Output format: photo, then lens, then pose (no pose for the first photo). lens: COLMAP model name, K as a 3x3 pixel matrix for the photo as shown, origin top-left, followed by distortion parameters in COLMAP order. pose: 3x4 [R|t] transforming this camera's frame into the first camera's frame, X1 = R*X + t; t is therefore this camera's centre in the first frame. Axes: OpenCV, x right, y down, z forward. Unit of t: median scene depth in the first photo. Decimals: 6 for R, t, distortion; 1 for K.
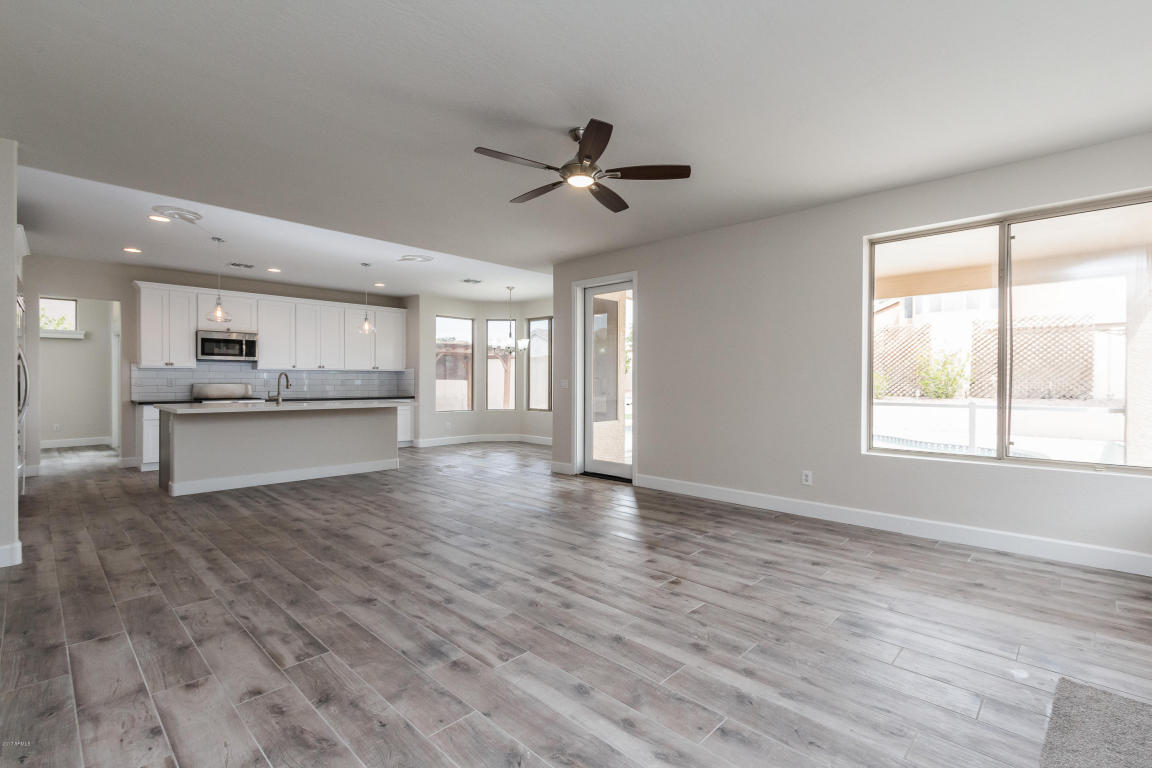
lens RADIAL K [[523.9, 0, 576.7], [0, 523.9, 386.3], [0, 0, 1]] dist [0.005423, 0.000573]
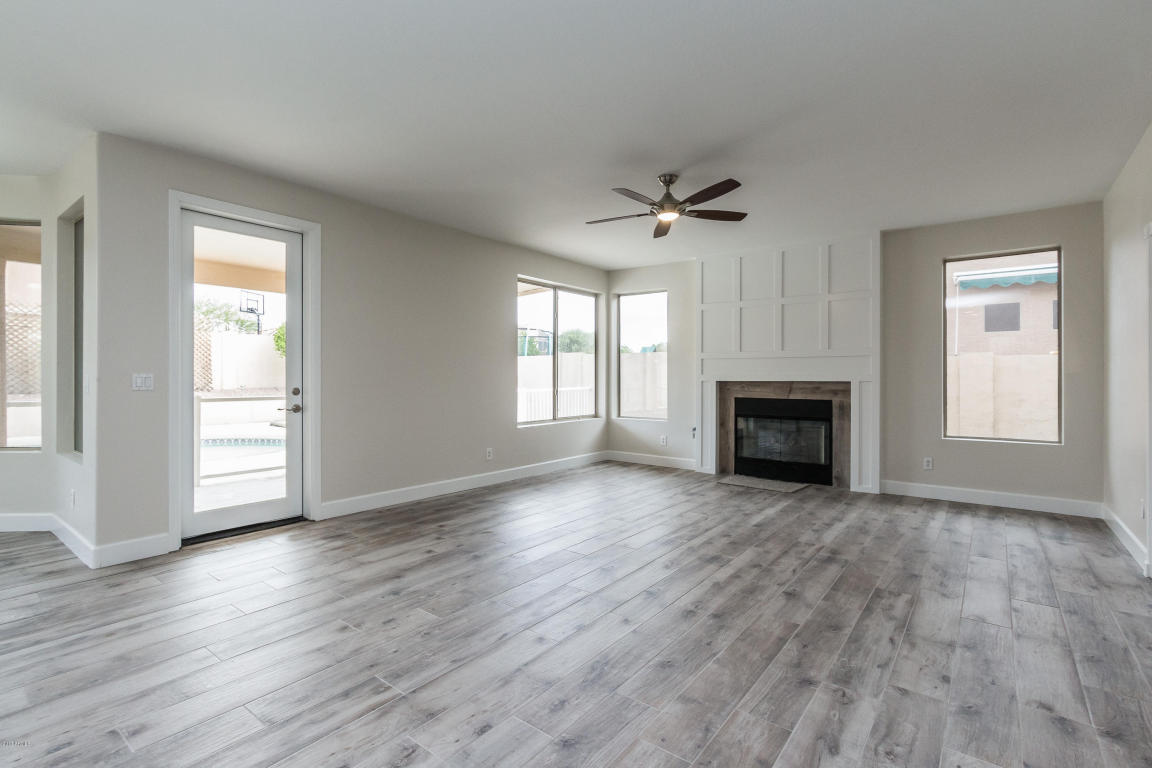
lens RADIAL K [[523.9, 0, 579.6], [0, 523.9, 379.2], [0, 0, 1]] dist [0.005423, 0.000573]
pose [[-0.096334, -0.007993, 0.995317, -1.311522], [0.006240, 0.999943, 0.008634, -0.020762], [-0.995330, 0.007042, -0.096278, 1.437641]]
